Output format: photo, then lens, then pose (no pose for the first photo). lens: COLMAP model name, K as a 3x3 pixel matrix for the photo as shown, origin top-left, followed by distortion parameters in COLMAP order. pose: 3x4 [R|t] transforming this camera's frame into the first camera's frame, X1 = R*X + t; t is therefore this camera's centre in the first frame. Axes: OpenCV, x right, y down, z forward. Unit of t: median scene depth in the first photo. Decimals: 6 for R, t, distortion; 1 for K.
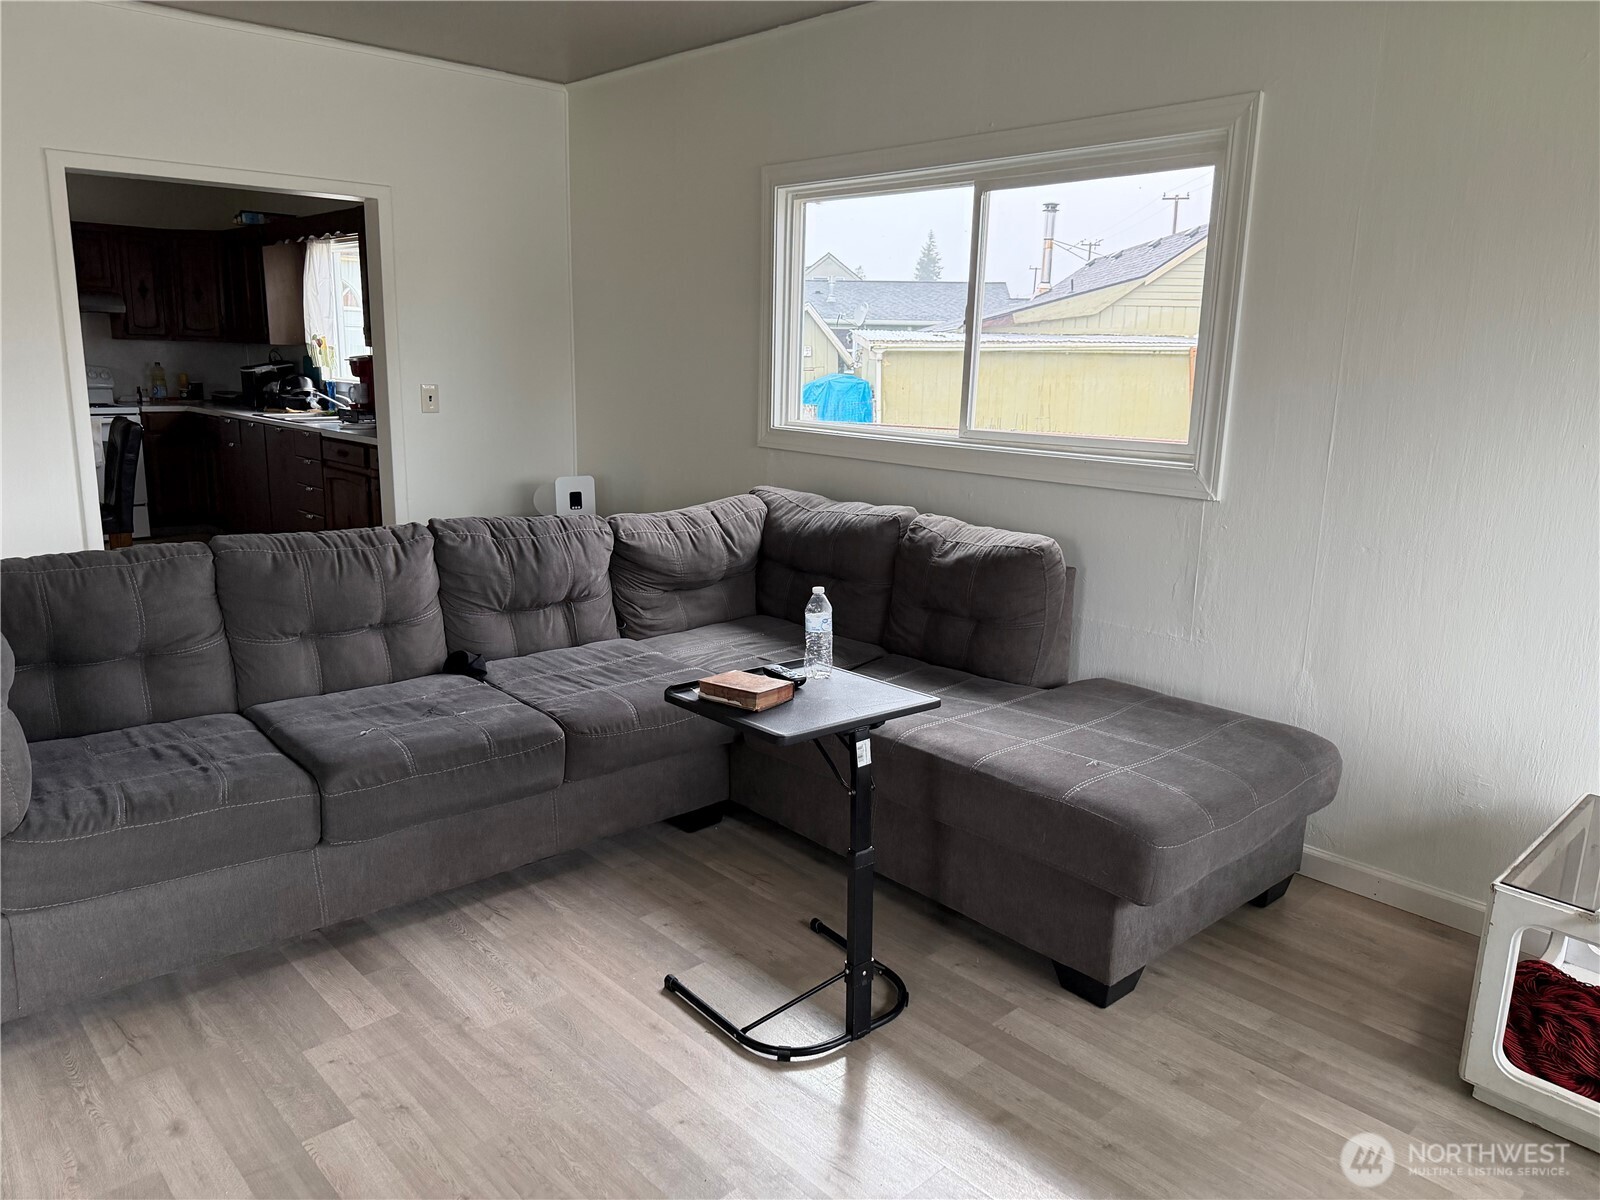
lens RADIAL K [[1131.6, 0, 805.3], [0, 1131.6, 603.9], [0, 0, 1]] dist [0.000935, -0.000950]
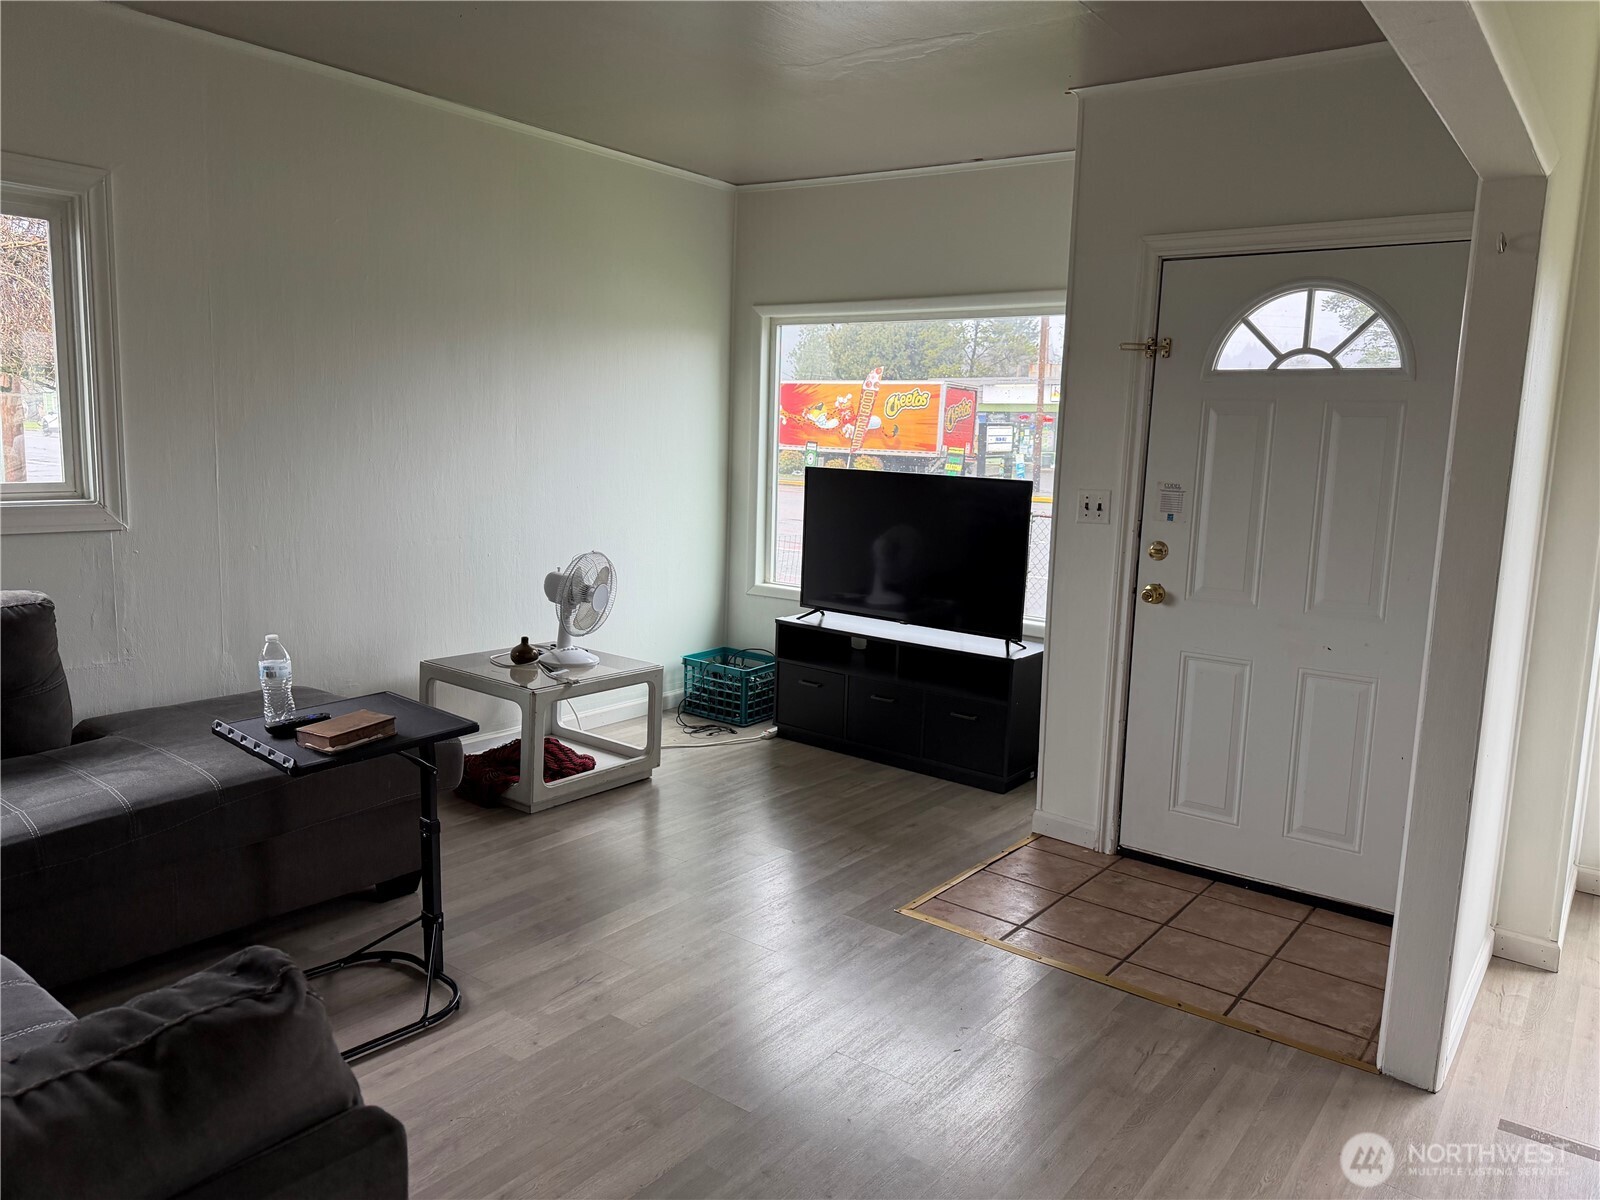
lens RADIAL K [[1131.6, 0, 805.3], [0, 1131.6, 603.9], [0, 0, 1]] dist [0.000935, -0.000950]
pose [[-0.164641, -0.182487, 0.969326, -0.970121], [0.177031, 0.961311, 0.211047, -0.160261], [-0.970337, 0.206347, -0.125965, 0.594100]]
